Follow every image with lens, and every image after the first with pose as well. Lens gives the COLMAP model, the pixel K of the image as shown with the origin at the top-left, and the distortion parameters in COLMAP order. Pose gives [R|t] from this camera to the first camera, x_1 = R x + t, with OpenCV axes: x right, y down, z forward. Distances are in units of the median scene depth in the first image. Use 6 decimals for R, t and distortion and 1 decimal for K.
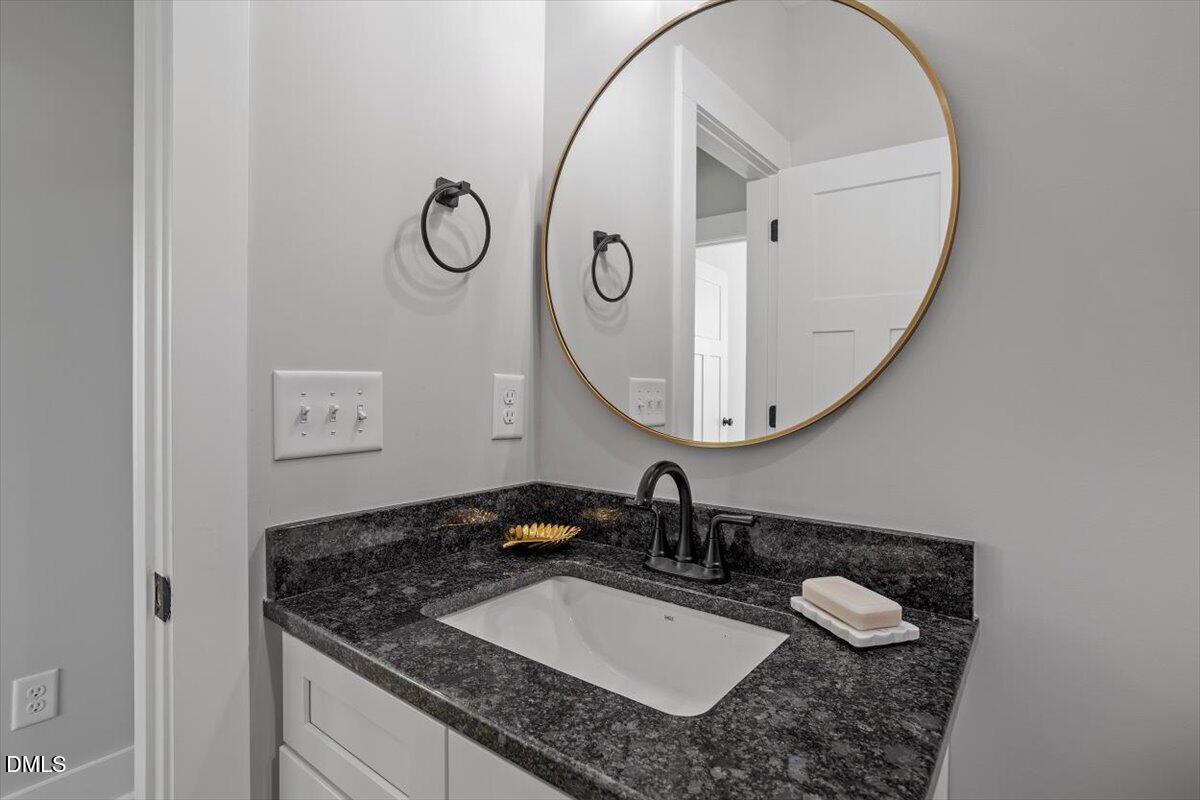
lens RADIAL K [[581.8, 0, 602.7], [0, 581.8, 382.0], [0, 0, 1]] dist [-0.028794, 0.000415]
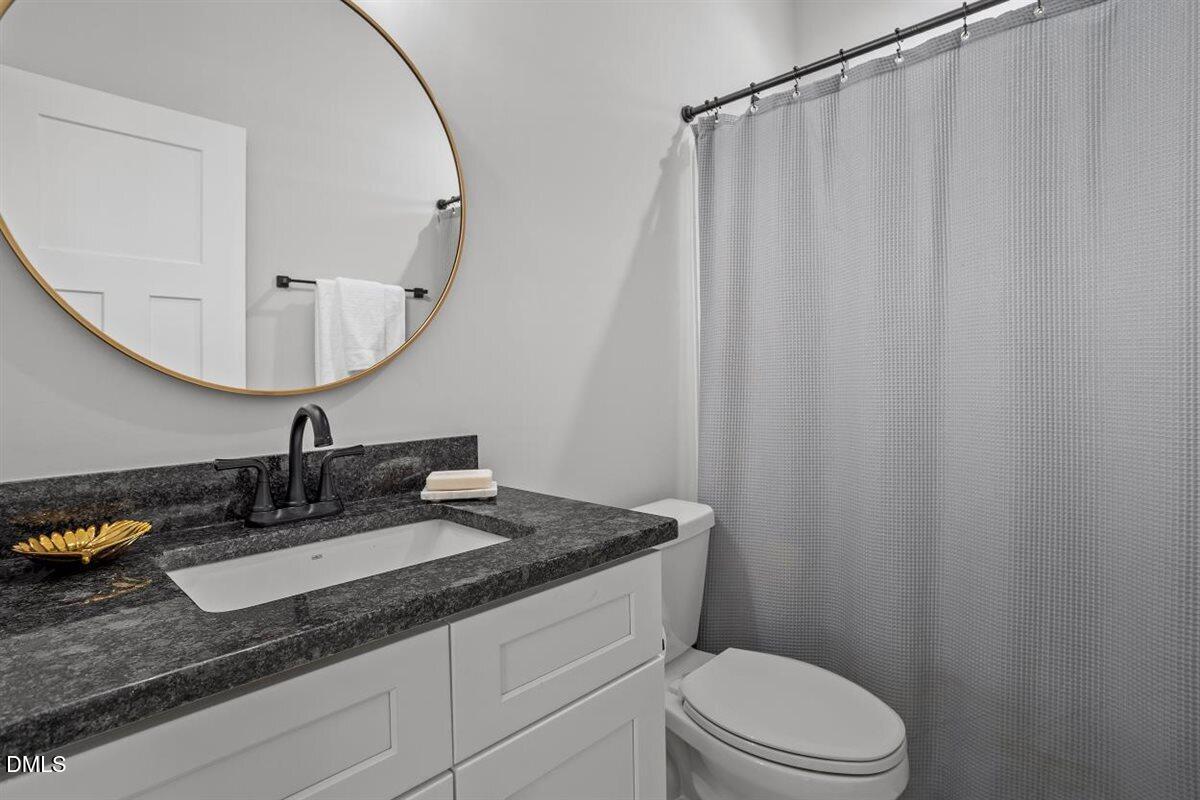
lens RADIAL K [[581.8, 0, 602.7], [0, 581.8, 382.0], [0, 0, 1]] dist [-0.028794, 0.000415]
pose [[0.152200, -0.040653, 0.987513, -0.892657], [0.011918, 0.999157, 0.039295, 0.064165], [-0.988278, 0.005789, 0.152556, 0.360995]]
